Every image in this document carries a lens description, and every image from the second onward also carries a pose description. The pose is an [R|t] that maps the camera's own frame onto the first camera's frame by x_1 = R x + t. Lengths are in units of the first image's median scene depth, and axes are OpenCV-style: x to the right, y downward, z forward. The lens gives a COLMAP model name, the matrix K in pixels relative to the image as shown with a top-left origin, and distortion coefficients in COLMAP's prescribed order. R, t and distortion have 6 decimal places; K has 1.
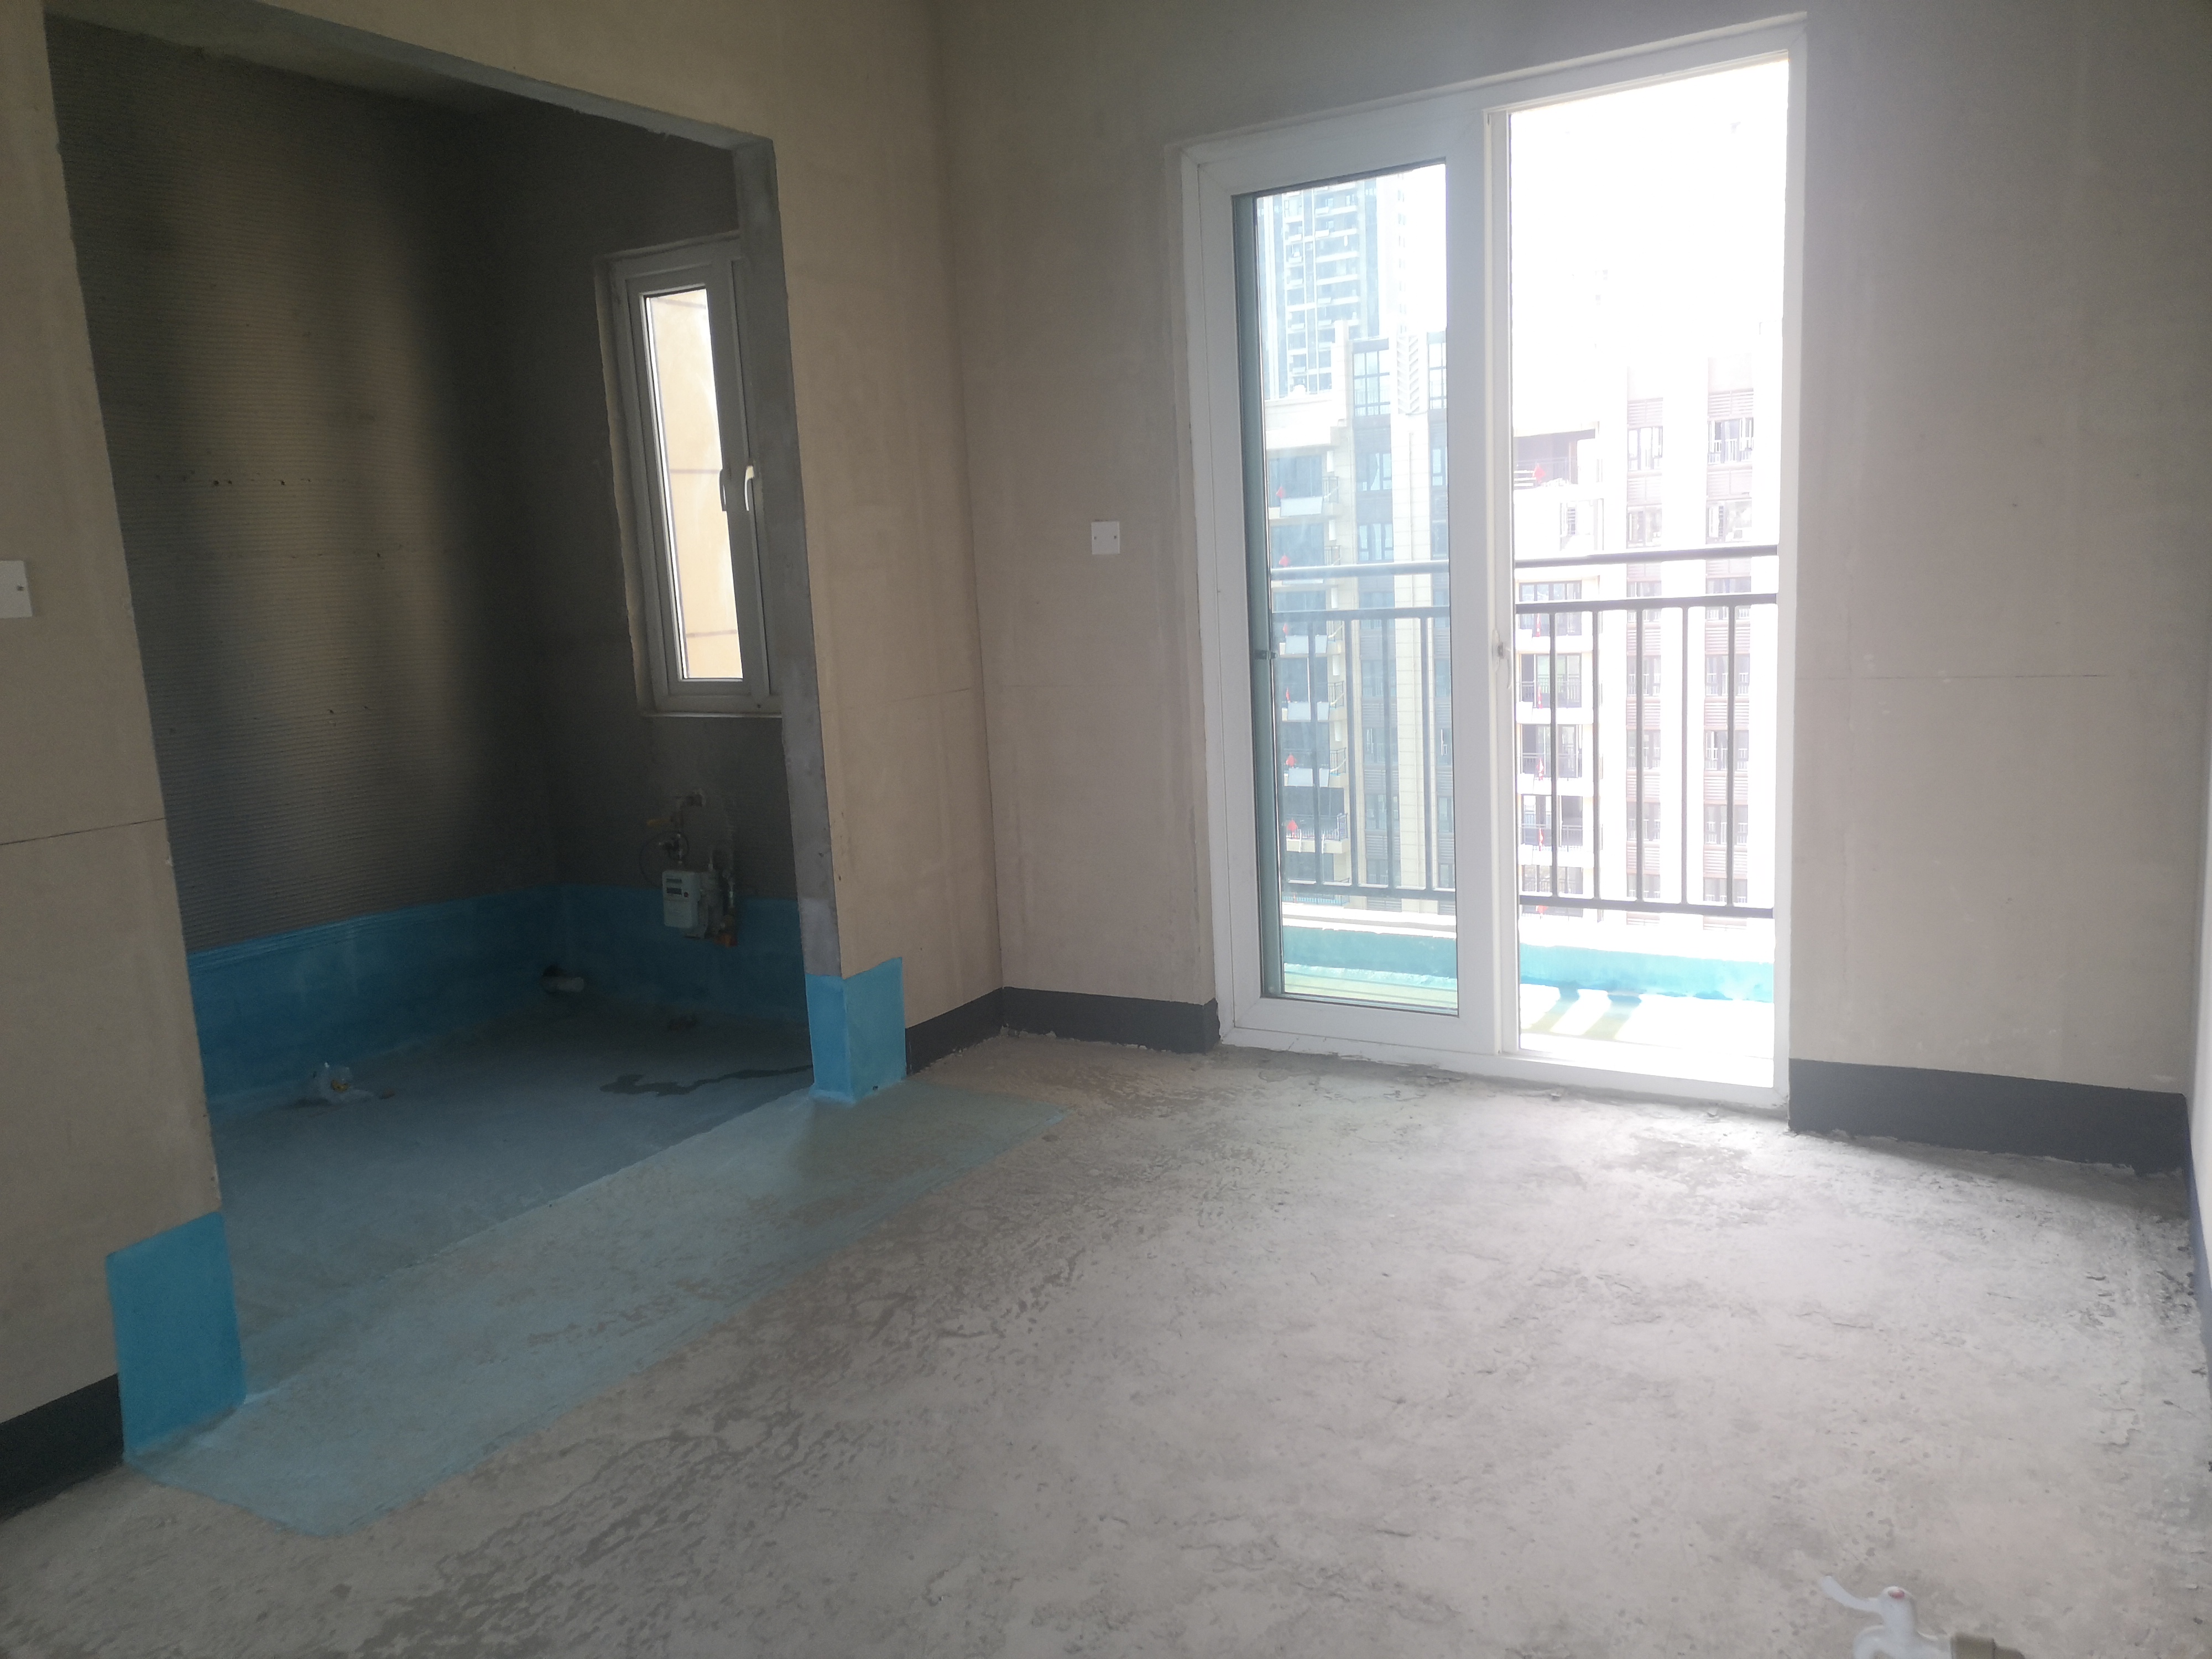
lens RADIAL K [[1692.6, 0, 1105.1], [0, 1692.6, 847.2], [0, 0, 1]] dist [0.033549, 0.012087]
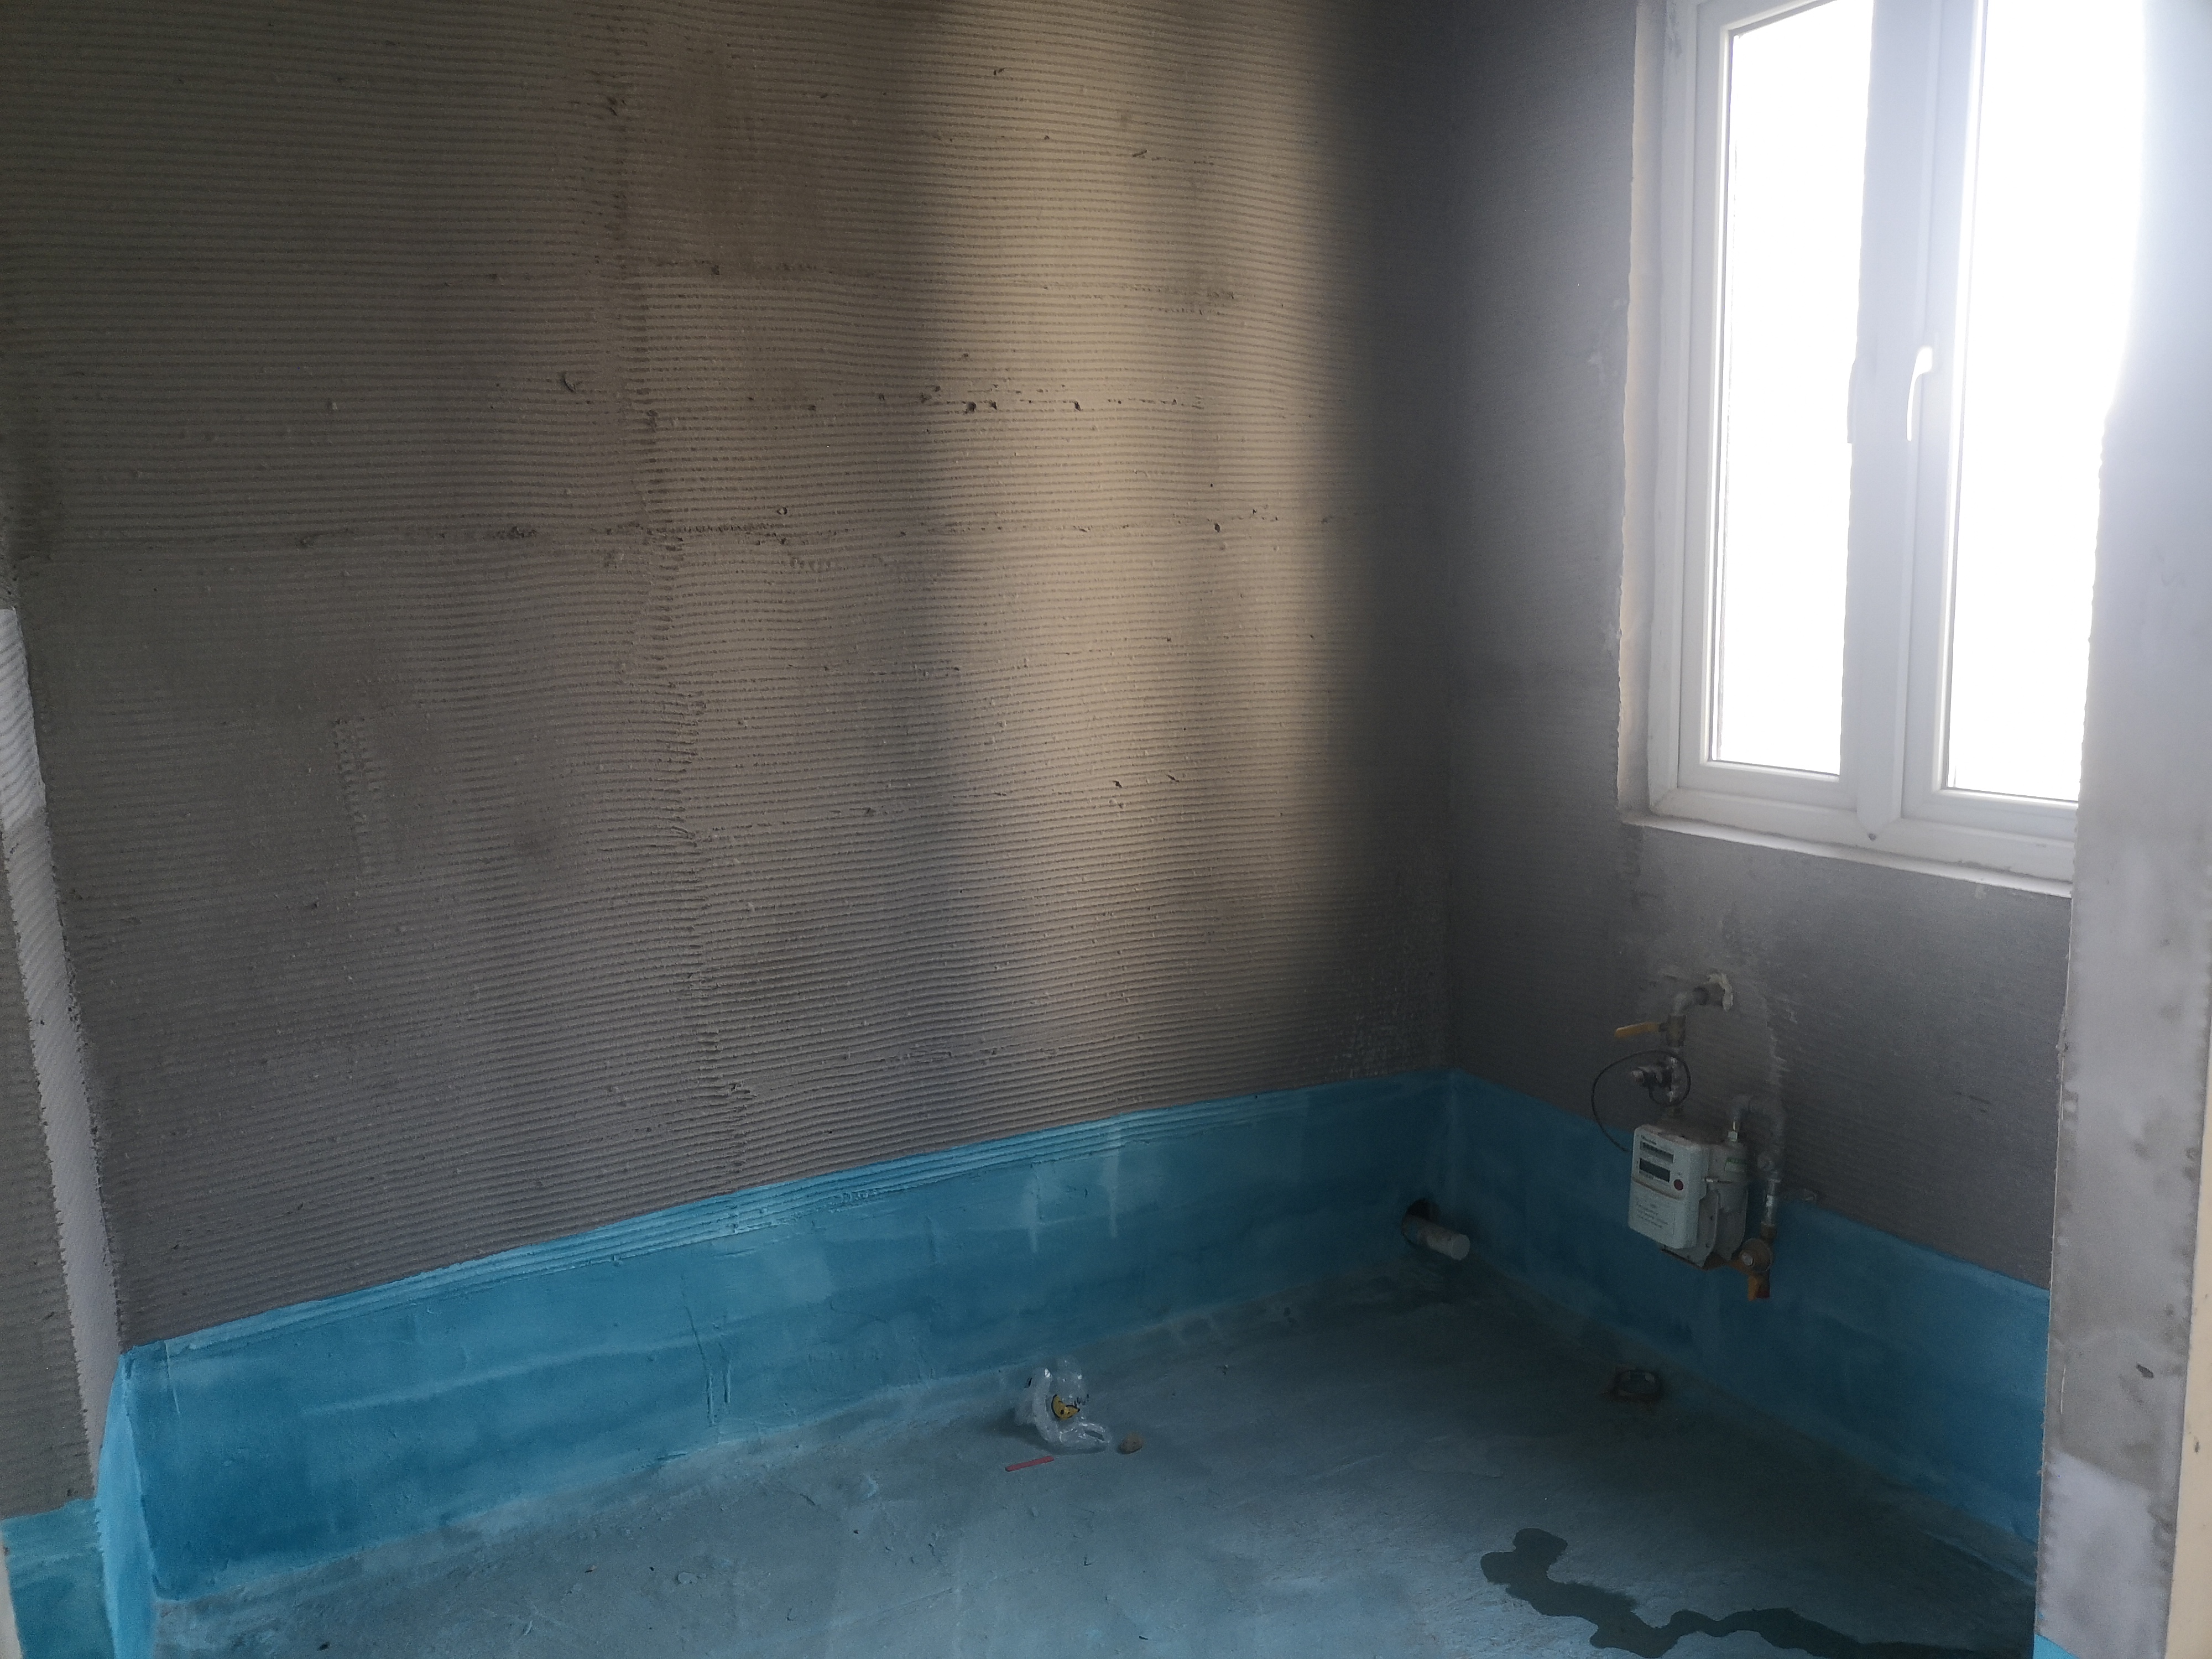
lens RADIAL K [[1692.6, 0, 1096.6], [0, 1692.6, 834.9], [0, 0, 1]] dist [0.033549, 0.012087]
pose [[0.862035, 0.104760, -0.495904, -0.152481], [-0.097437, 0.994409, 0.040693, -0.082251], [0.497395, 0.013240, 0.867423, 0.454714]]
